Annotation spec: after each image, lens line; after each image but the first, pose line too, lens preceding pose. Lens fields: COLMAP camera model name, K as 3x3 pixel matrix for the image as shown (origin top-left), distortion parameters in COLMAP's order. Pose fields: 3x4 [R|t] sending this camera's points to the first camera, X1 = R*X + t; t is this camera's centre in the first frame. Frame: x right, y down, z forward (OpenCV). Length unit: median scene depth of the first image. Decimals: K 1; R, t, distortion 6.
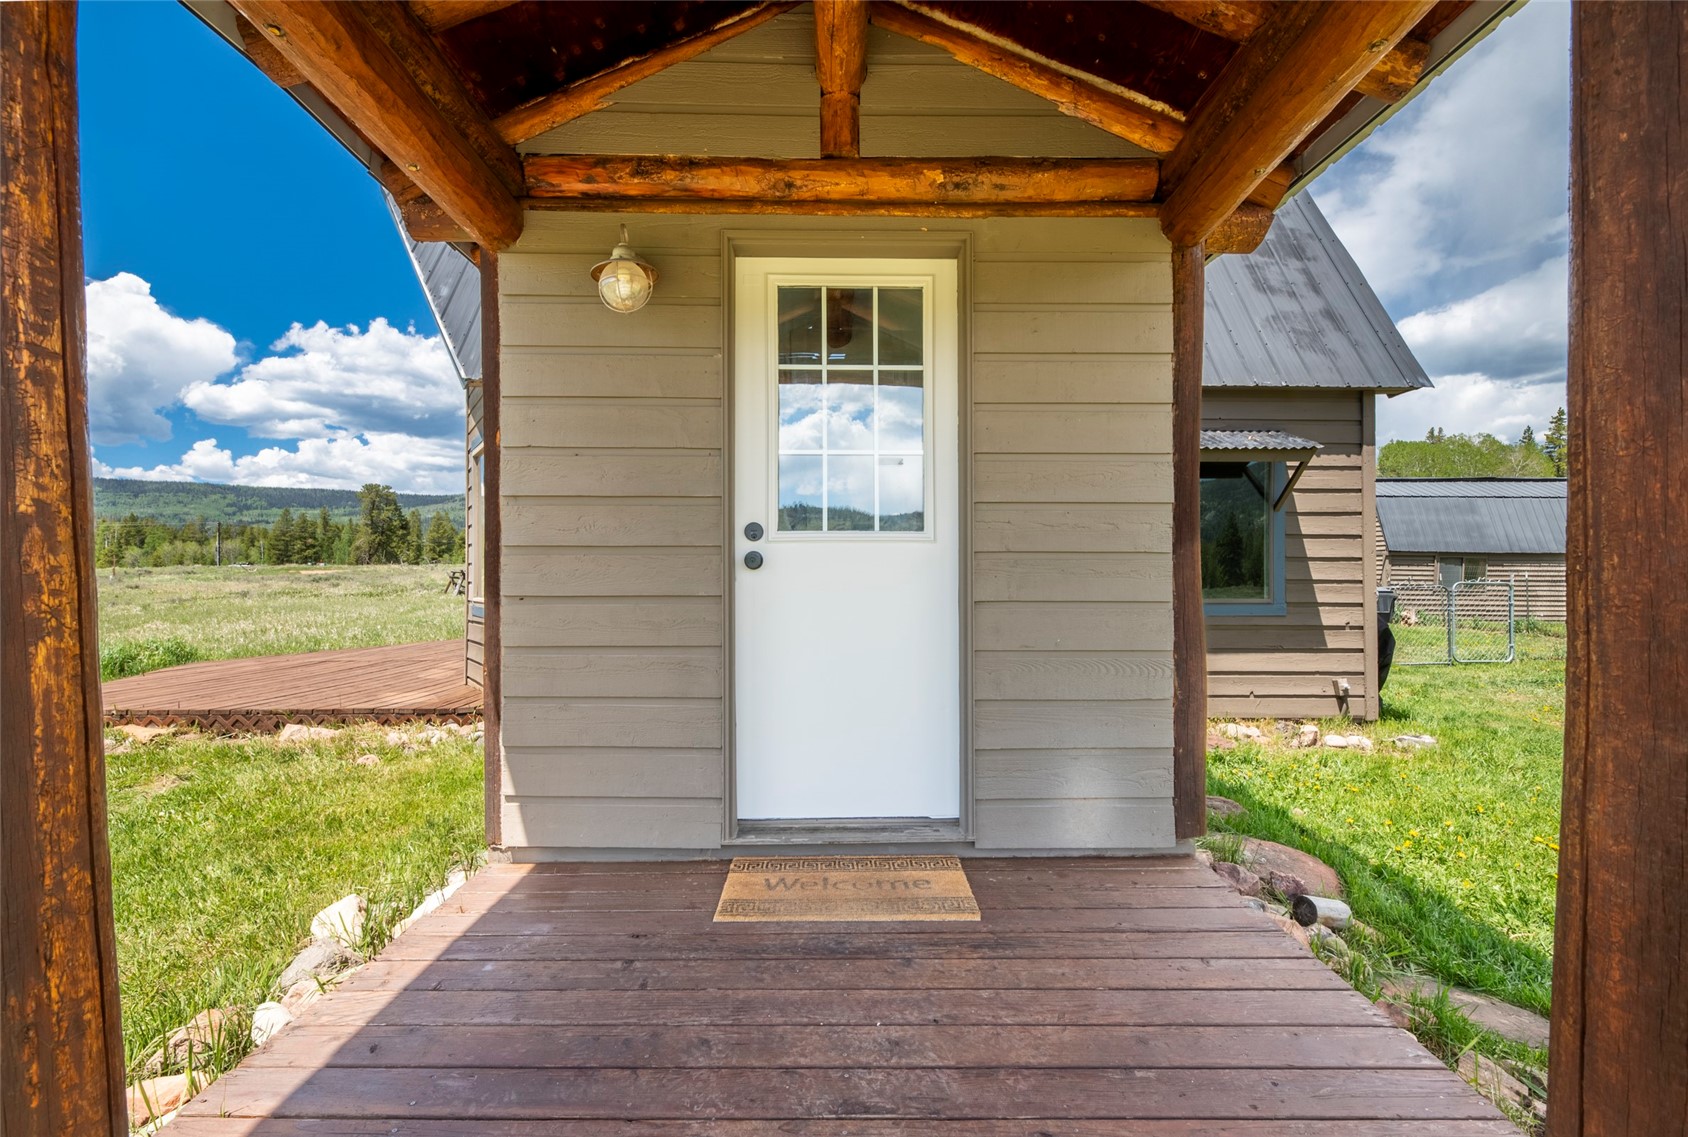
lens RADIAL K [[741.9, 0, 844.6], [0, 741.9, 578.8], [0, 0, 1]] dist [0.002757, 0.000149]
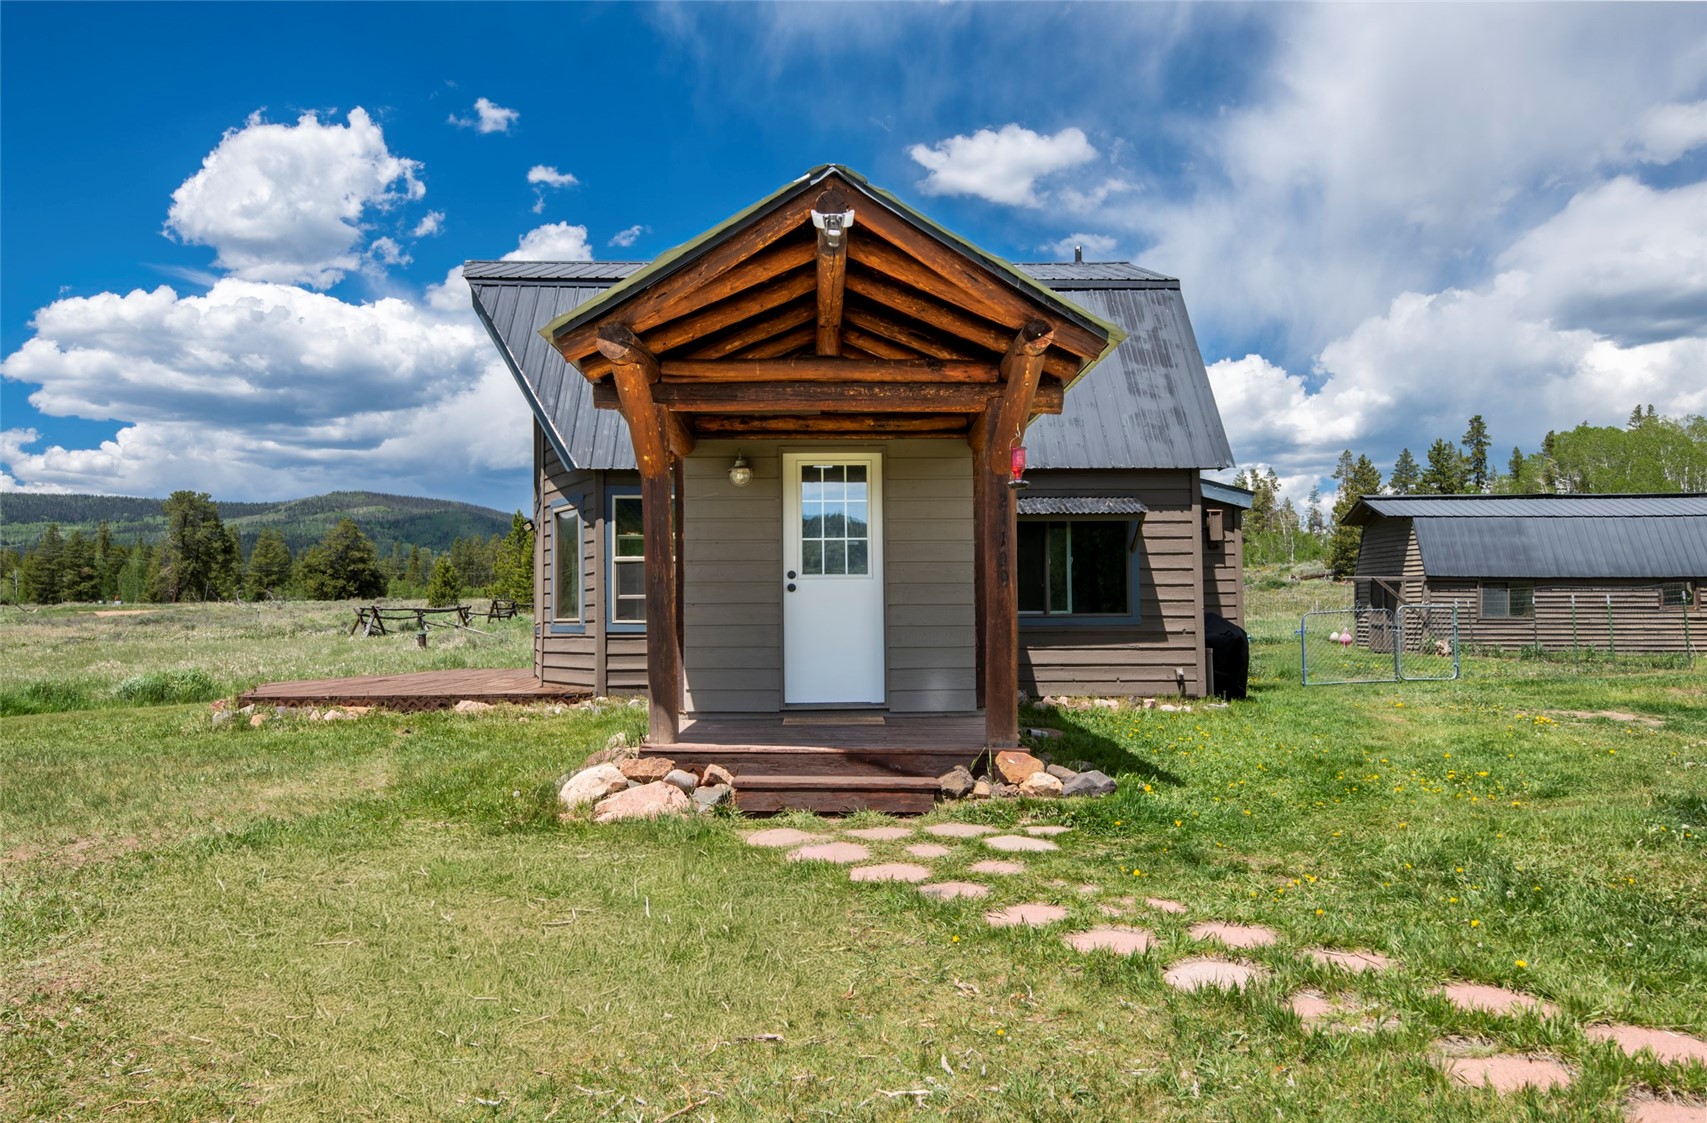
lens RADIAL K [[1397.4, 0, 854.8], [0, 1397.4, 562.9], [0, 0, 1]] dist [0.003552, 0.001824]
pose [[0.999924, -0.006908, 0.010183, 0.013177], [0.007381, 0.998860, -0.047170, 0.050937], [-0.009845, 0.047242, 0.998835, -1.617582]]
